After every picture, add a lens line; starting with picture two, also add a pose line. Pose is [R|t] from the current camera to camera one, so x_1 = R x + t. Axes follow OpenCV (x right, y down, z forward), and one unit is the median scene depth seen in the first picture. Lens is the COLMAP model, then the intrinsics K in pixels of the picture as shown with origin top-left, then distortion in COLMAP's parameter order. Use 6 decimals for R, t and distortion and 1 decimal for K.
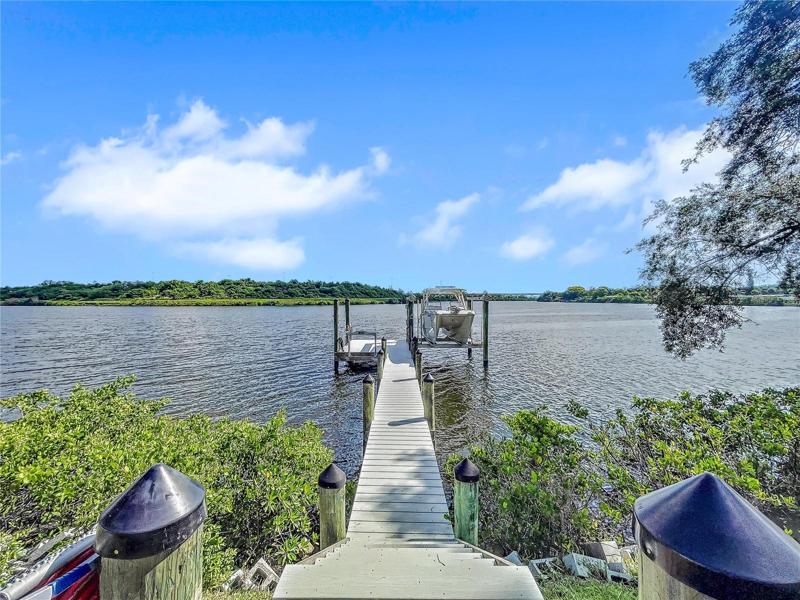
lens RADIAL K [[323.3, 0, 397.0], [0, 323.3, 302.7], [0, 0, 1]] dist [-0.000820, 0.000024]
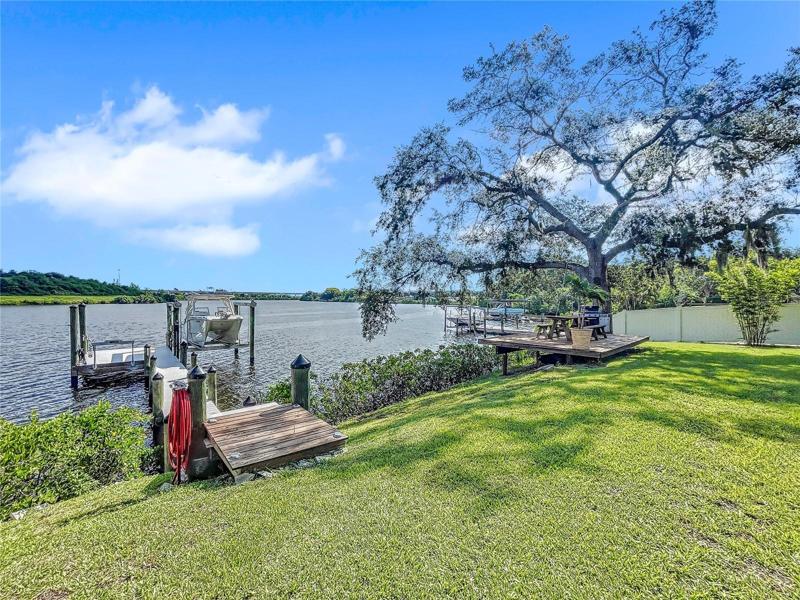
lens RADIAL K [[323.3, 0, 397.0], [0, 323.3, 302.7], [0, 0, 1]] dist [-0.000820, 0.000024]
pose [[0.766003, -0.002112, 0.642834, -0.067606], [-0.000870, 0.999990, 0.004322, -0.021622], [-0.642837, -0.003870, 0.765993, -0.206741]]
